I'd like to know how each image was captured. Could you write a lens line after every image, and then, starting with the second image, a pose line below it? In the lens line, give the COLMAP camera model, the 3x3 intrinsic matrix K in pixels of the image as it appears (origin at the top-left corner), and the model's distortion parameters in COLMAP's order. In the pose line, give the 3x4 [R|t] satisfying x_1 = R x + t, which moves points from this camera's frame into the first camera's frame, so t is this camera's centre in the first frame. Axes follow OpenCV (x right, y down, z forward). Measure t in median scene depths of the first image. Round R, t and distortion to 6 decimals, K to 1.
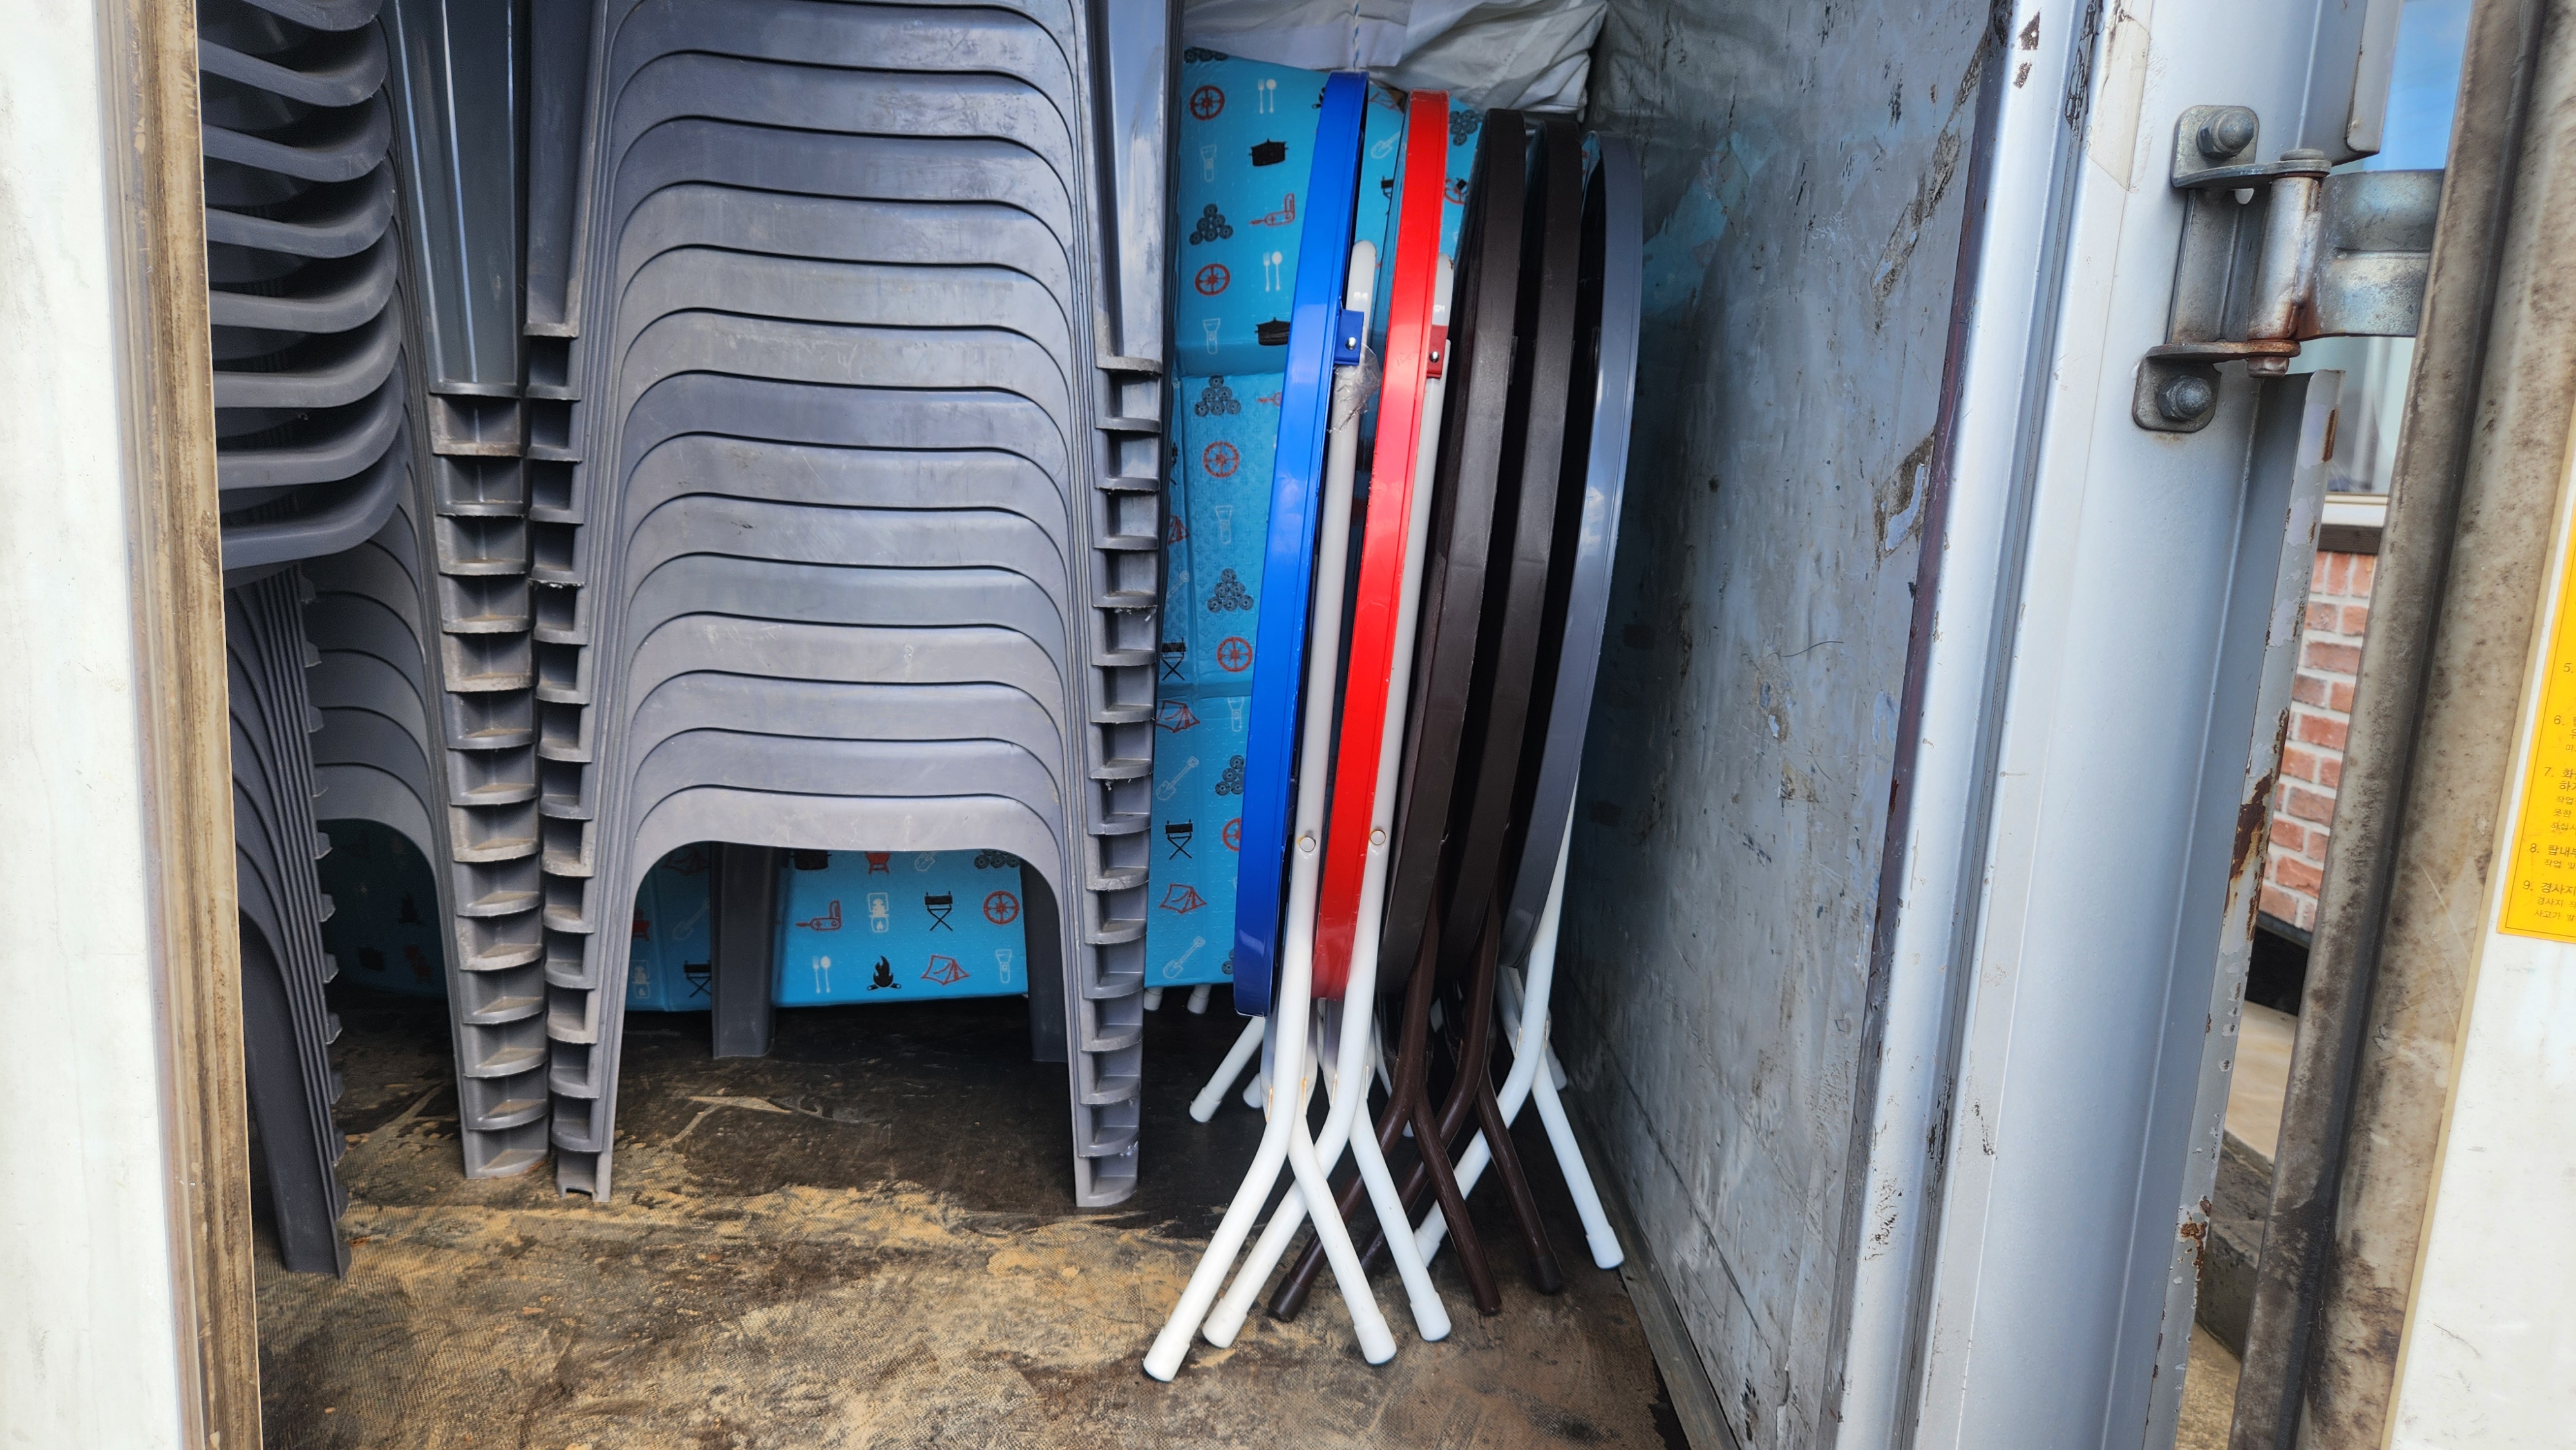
lens RADIAL K [[1714.5, 0, 1287.5], [0, 1714.5, 730.2], [0, 0, 1]] dist [0.065814, -0.064730]
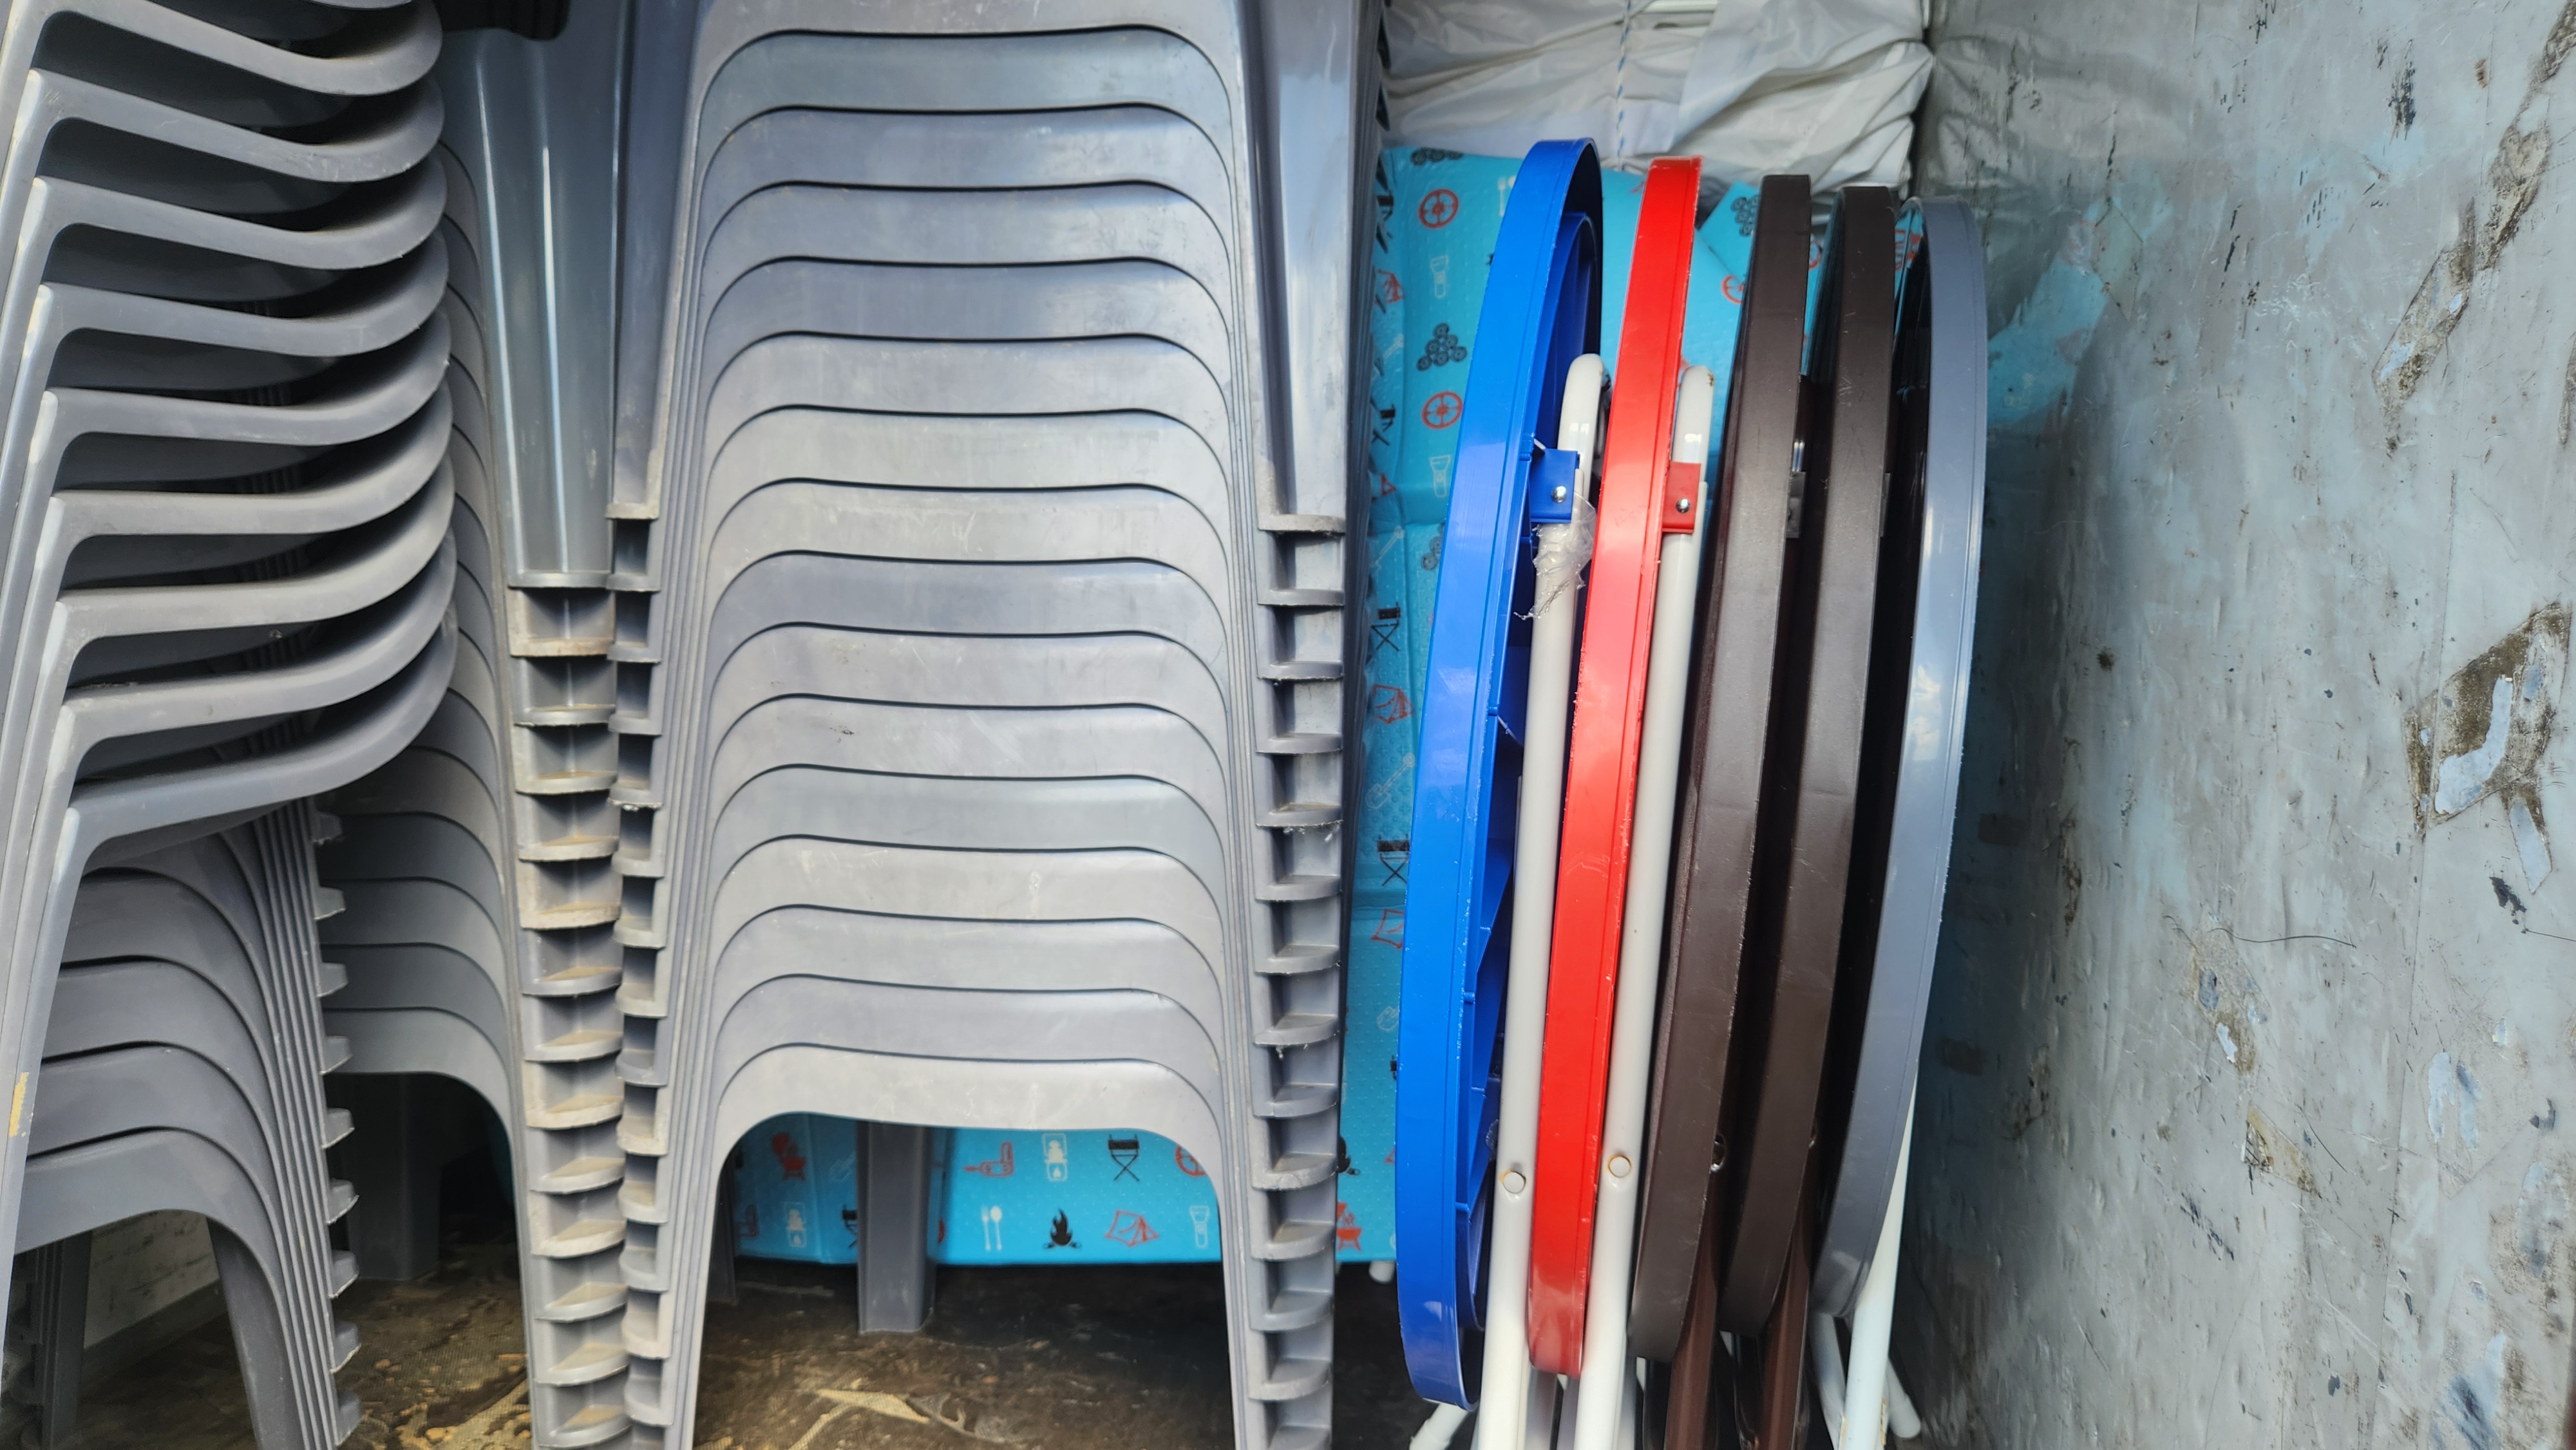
lens RADIAL K [[1737.6, 0, 1249.4], [0, 1737.6, 703.6], [0, 0, 1]] dist [0.068041, -0.065227]
pose [[0.979528, -0.013531, -0.200854, 0.045628], [-0.003904, 0.996274, -0.086152, -0.060148], [0.201272, 0.085173, 0.975825, 0.216673]]
